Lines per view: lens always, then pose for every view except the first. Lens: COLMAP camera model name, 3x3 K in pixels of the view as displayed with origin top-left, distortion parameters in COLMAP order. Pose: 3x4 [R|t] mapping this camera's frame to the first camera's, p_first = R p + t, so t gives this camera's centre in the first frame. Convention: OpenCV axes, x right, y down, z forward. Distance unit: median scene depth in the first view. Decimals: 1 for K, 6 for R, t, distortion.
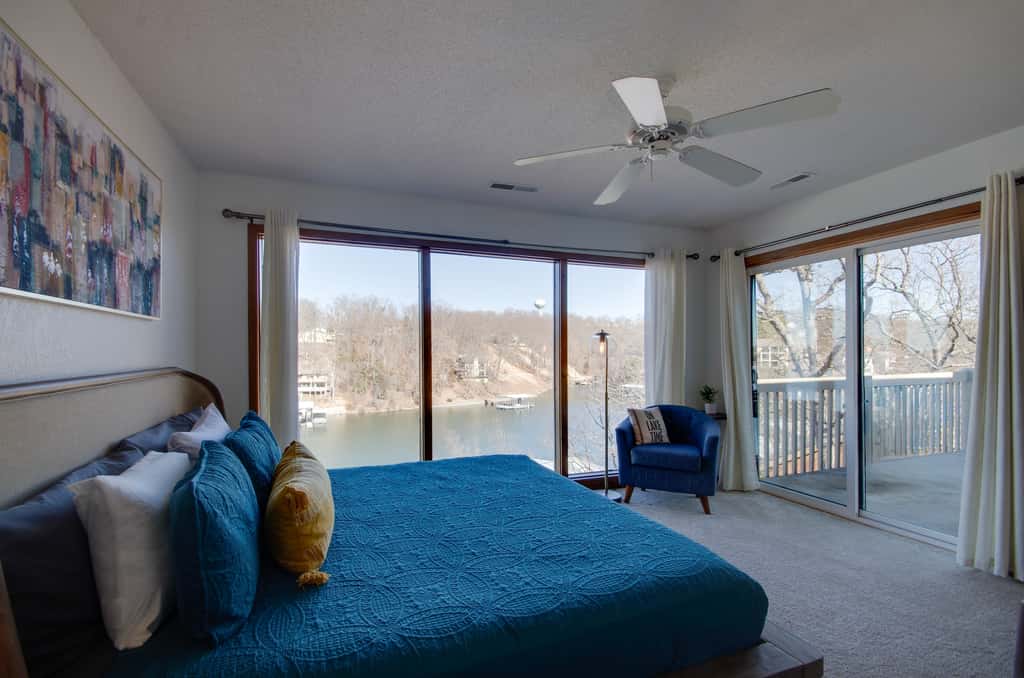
lens RADIAL K [[459.3, 0, 500.0], [0, 459.3, 349.4], [0, 0, 1]] dist [0.001926, 0.000215]
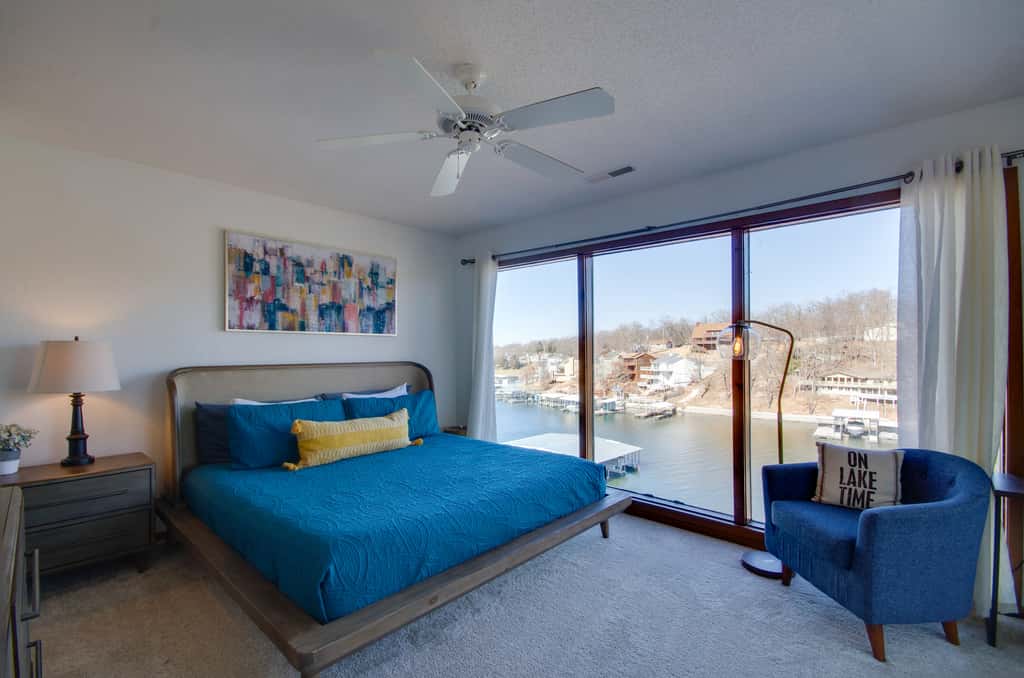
lens RADIAL K [[459.3, 0, 500.0], [0, 459.3, 349.4], [0, 0, 1]] dist [0.001926, 0.000215]
pose [[0.450561, -0.007328, -0.892716, 1.177232], [0.007081, 0.999964, -0.004634, 0.002310], [0.892718, -0.004234, 0.450597, 0.602850]]
